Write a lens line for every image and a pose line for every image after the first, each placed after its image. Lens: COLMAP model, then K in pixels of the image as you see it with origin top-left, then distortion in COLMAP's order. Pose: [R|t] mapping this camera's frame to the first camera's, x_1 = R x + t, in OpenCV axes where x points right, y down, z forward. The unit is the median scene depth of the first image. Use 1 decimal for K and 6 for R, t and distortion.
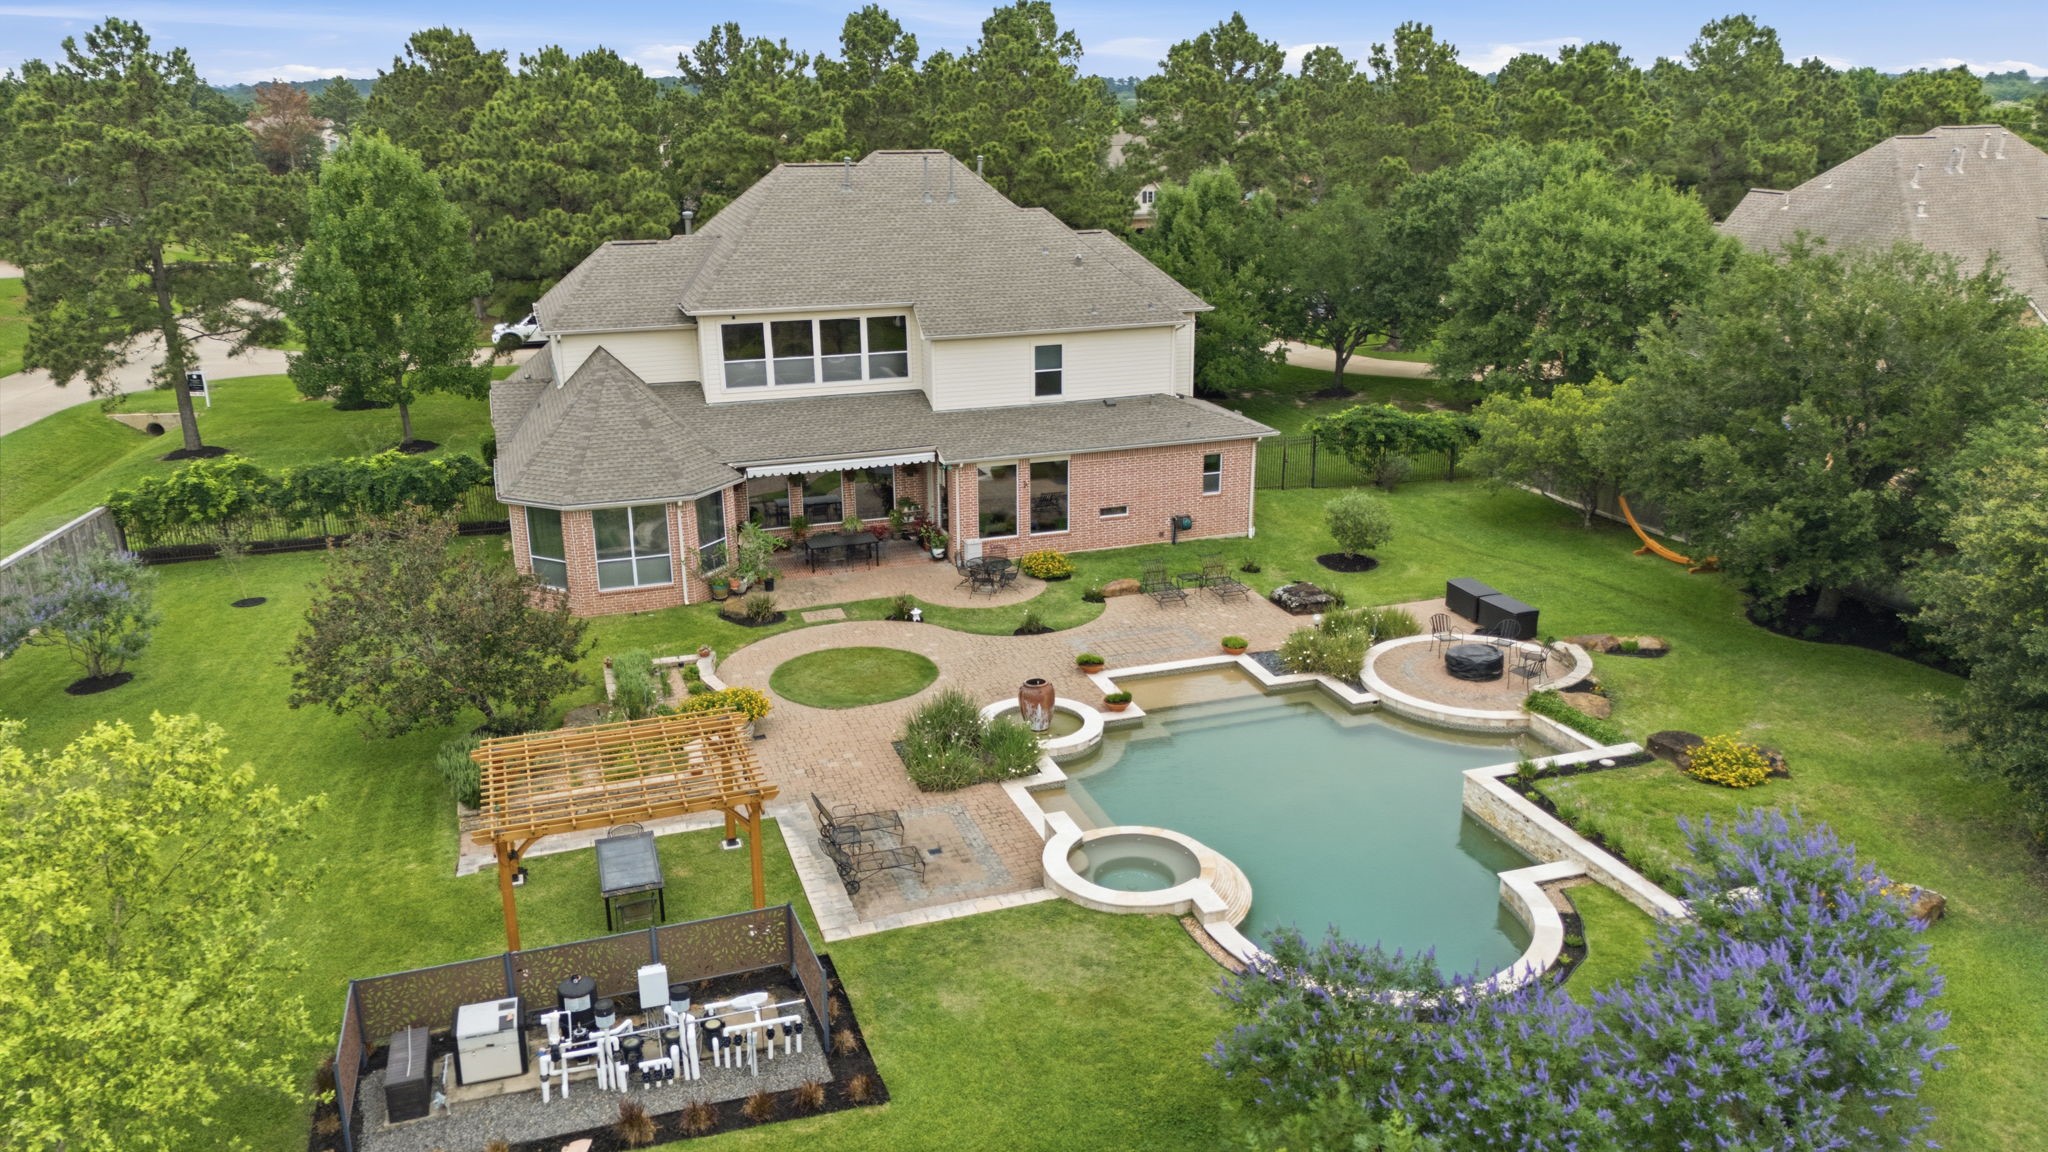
lens RADIAL K [[1494.9, 0, 1023.5], [0, 1494.9, 578.1], [0, 0, 1]] dist [-0.002894, -0.006647]
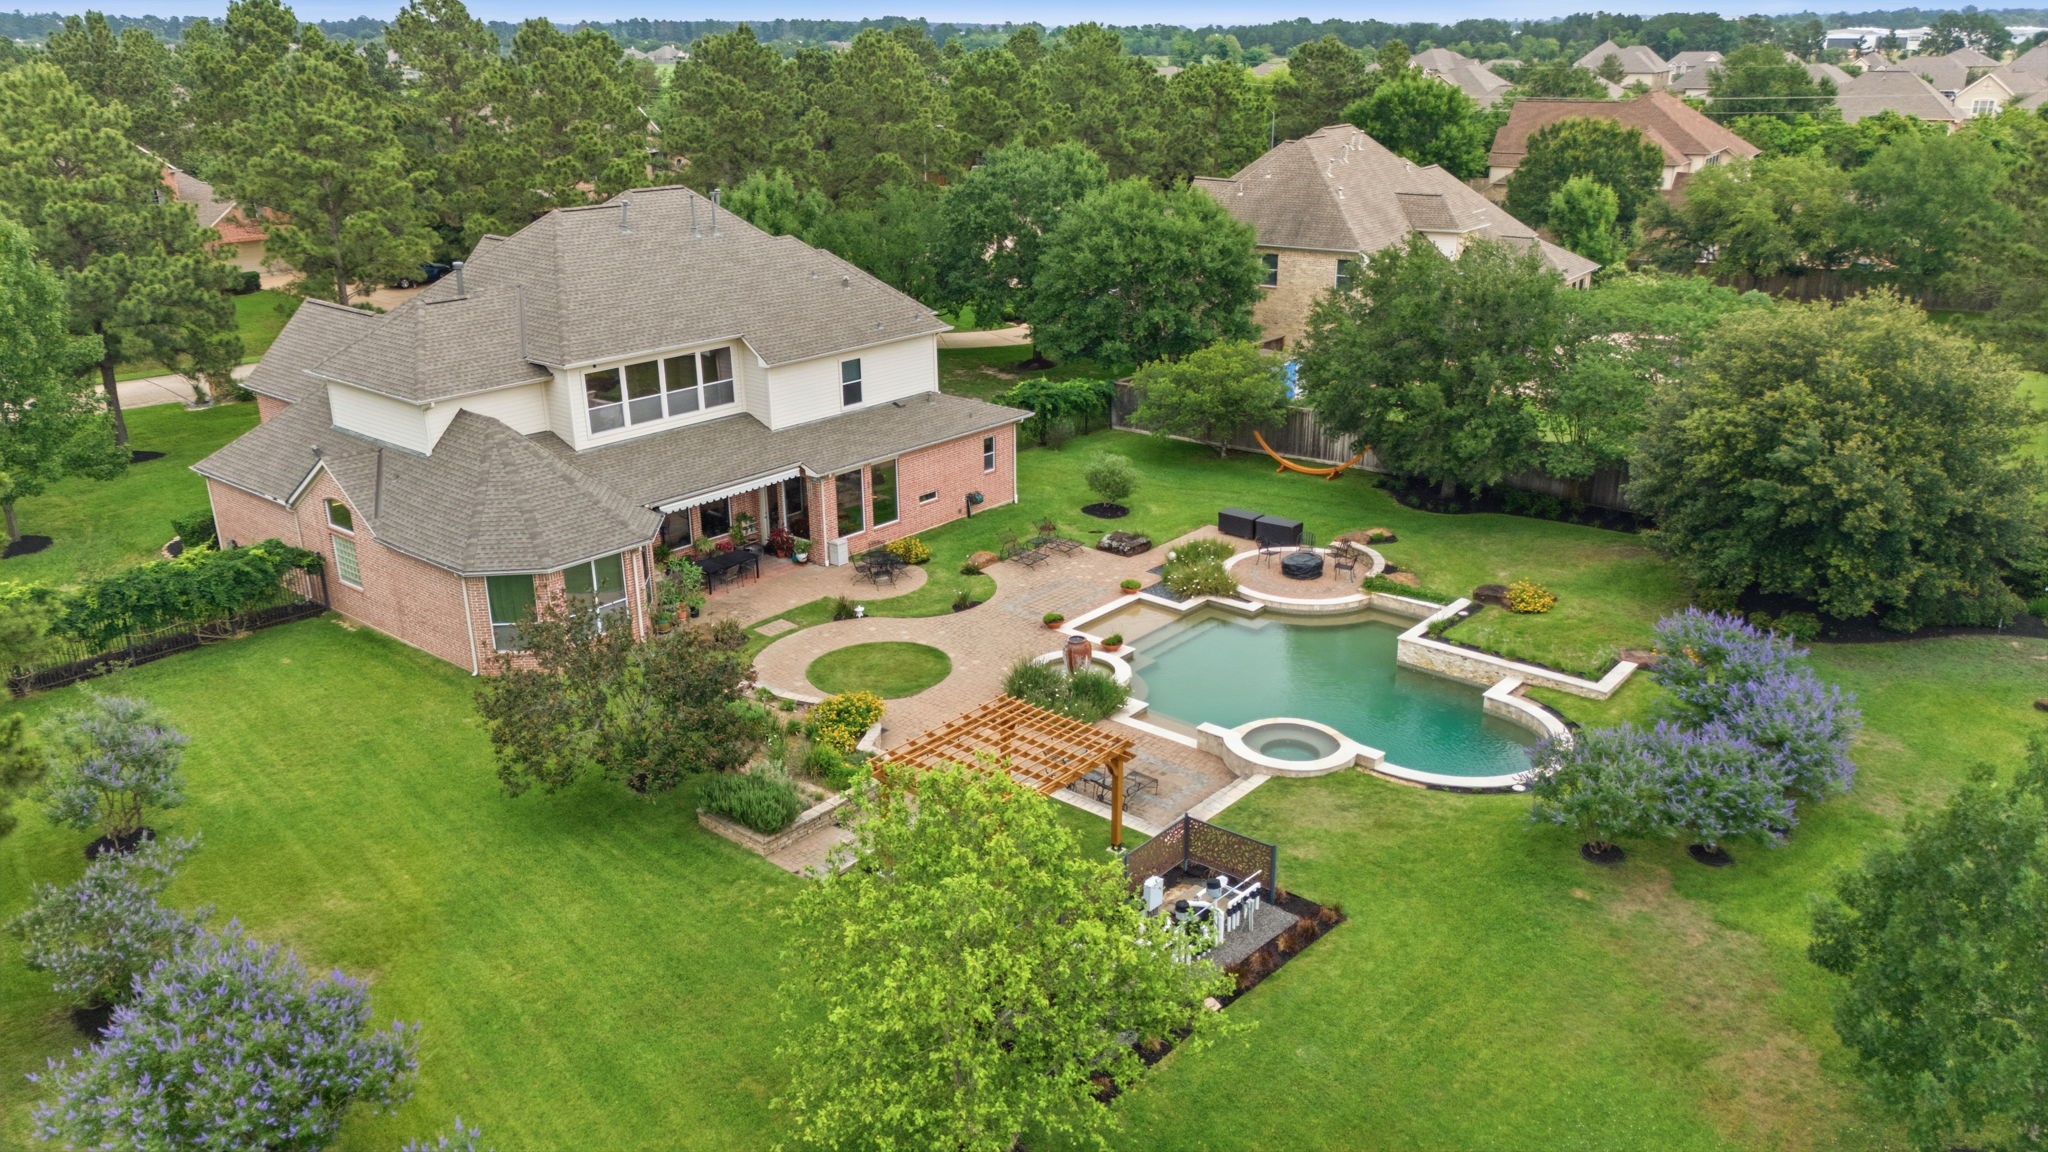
lens RADIAL K [[1494.9, 0, 1024.4], [0, 1494.9, 575.7], [0, 0, 1]] dist [-0.002894, -0.006647]
pose [[0.853365, -0.170985, 0.492475, -0.472720], [0.154874, 0.985183, 0.073684, -0.060379], [-0.497777, 0.013392, 0.867202, -0.045582]]
